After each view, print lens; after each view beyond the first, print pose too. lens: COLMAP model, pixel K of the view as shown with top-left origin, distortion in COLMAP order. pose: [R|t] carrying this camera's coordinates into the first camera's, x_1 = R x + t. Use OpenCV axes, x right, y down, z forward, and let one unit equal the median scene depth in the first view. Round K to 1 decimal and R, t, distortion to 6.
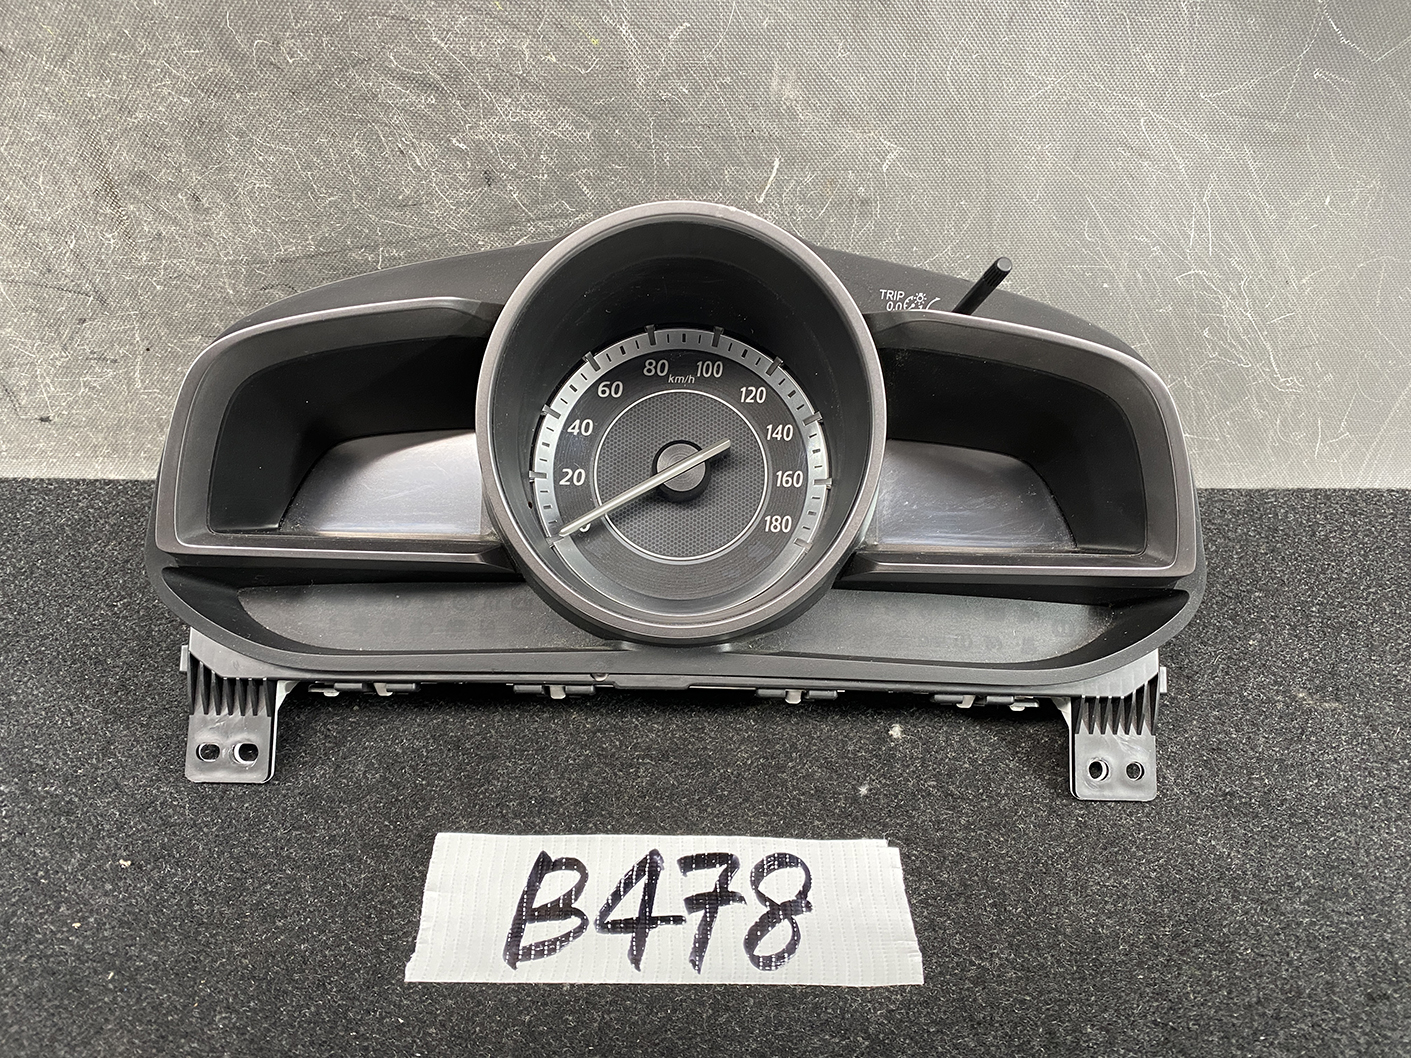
lens RADIAL K [[1070.8, 0, 714.8], [0, 1070.8, 513.2], [0, 0, 1]] dist [0.005094, 0.002249]
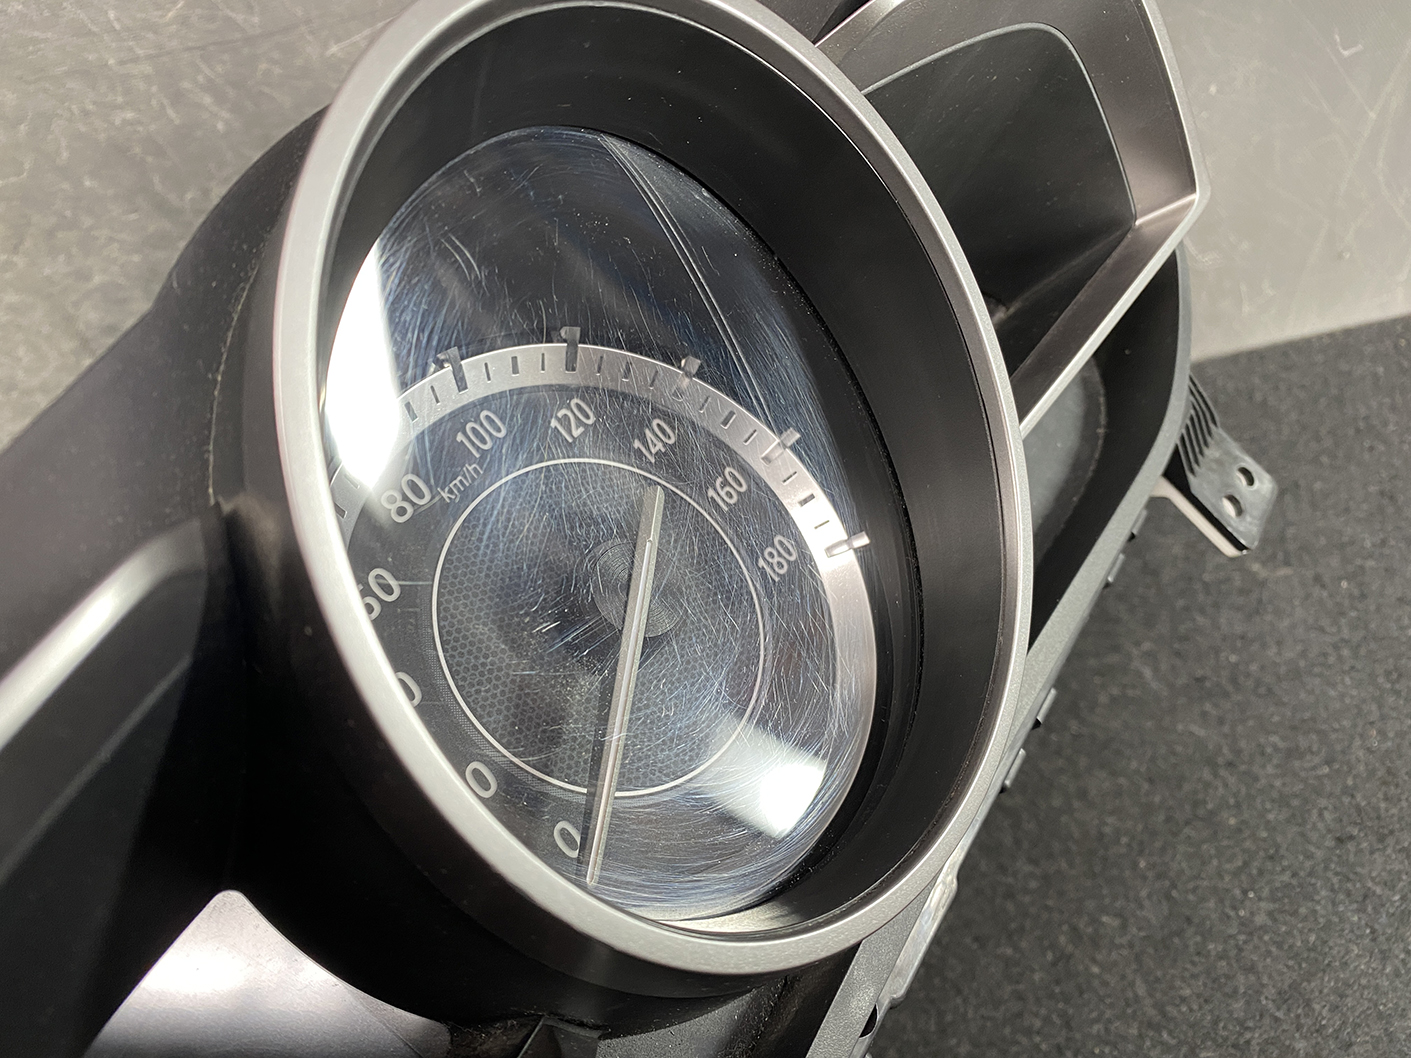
lens RADIAL K [[1084.5, 0, 699.8], [0, 1084.5, 499.5], [0, 0, 1]] dist [0.001369, 0.000125]
pose [[0.976910, -0.212776, -0.019346, 0.026006], [0.213623, 0.971225, 0.105300, -0.139886], [-0.003616, -0.107002, 0.994252, -0.100227]]
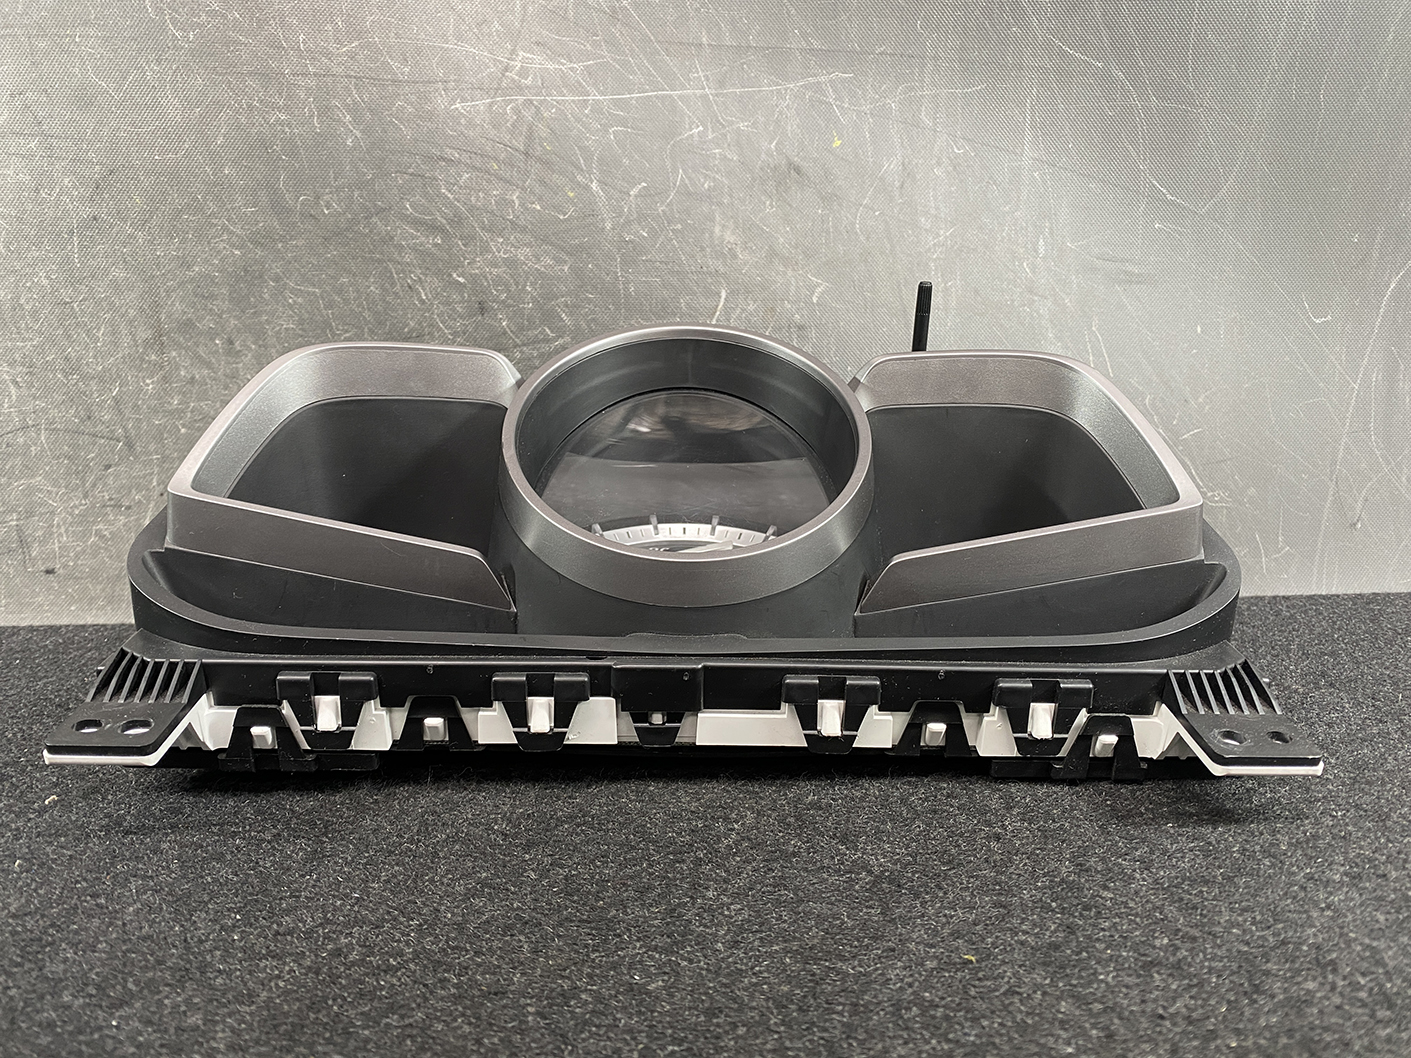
lens RADIAL K [[1063.2, 0, 705.5], [0, 1063.2, 529.0], [0, 0, 1]] dist [0.041094, -0.065692]
pose [[0.998493, -0.053328, 0.012947, 0.008302], [0.053256, 0.884703, -0.463103, 0.472779], [0.013242, 0.463095, 0.886210, 0.069284]]
